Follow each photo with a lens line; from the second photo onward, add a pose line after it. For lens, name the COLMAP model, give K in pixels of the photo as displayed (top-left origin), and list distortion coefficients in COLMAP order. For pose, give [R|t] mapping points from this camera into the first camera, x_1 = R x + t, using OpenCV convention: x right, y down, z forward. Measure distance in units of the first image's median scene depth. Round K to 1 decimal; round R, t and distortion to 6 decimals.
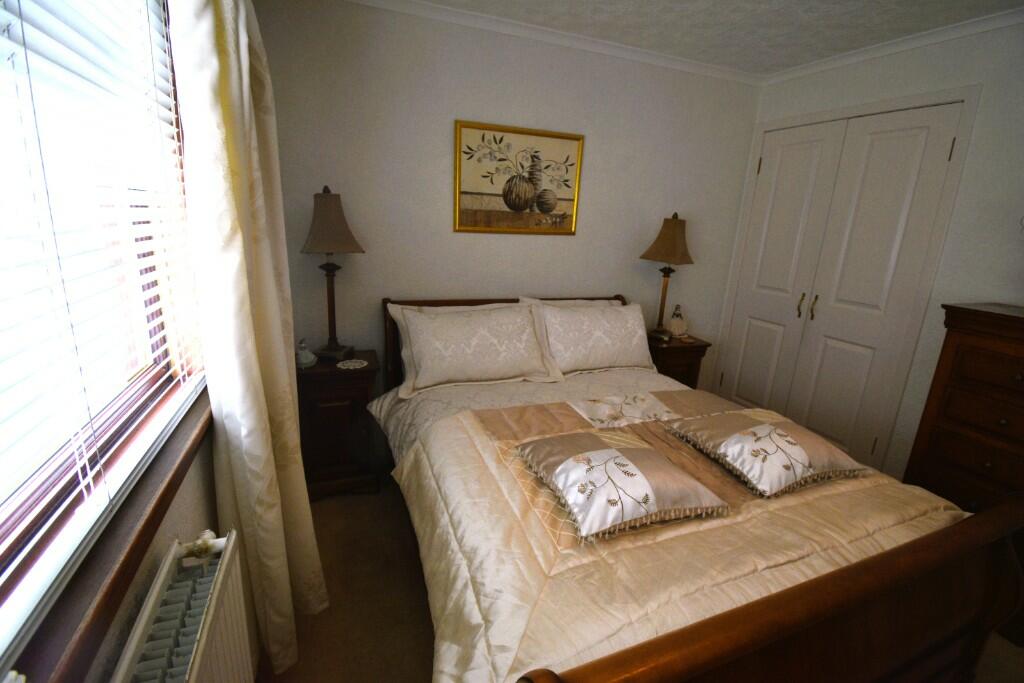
lens RADIAL K [[457.2, 0, 514.3], [0, 457.2, 335.6], [0, 0, 1]] dist [-0.000633, -0.006033]
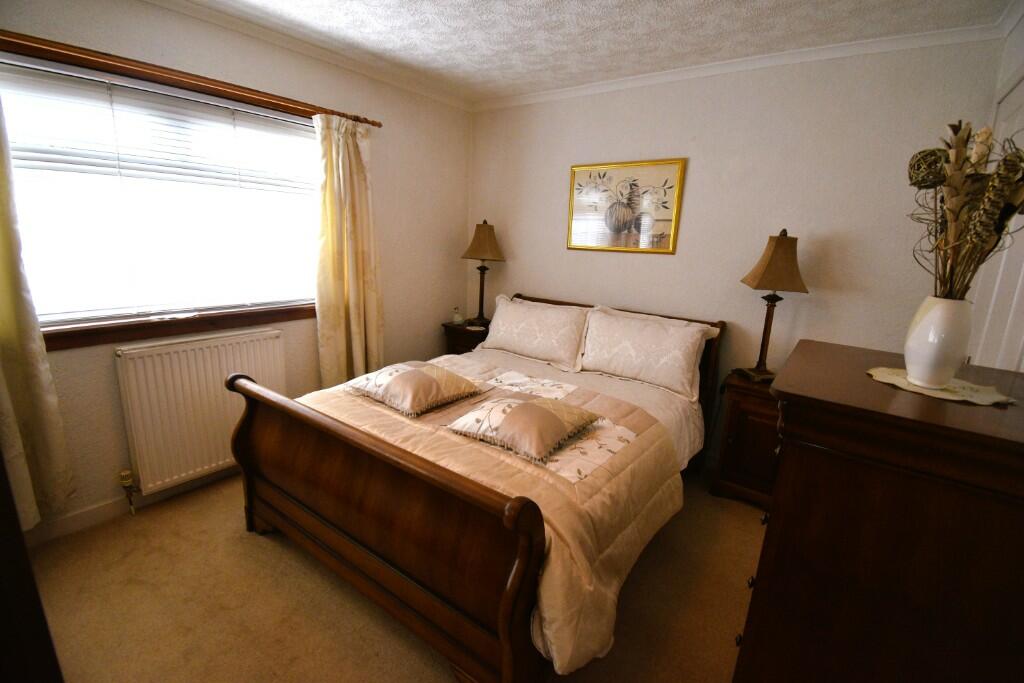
lens RADIAL K [[457.2, 0, 519.8], [0, 457.2, 341.9], [0, 0, 1]] dist [-0.000633, -0.006033]
pose [[0.531902, 0.161566, -0.831250, 0.927520], [-0.231018, 0.972080, 0.041114, 0.005466], [0.814685, 0.170165, 0.554376, 0.217571]]
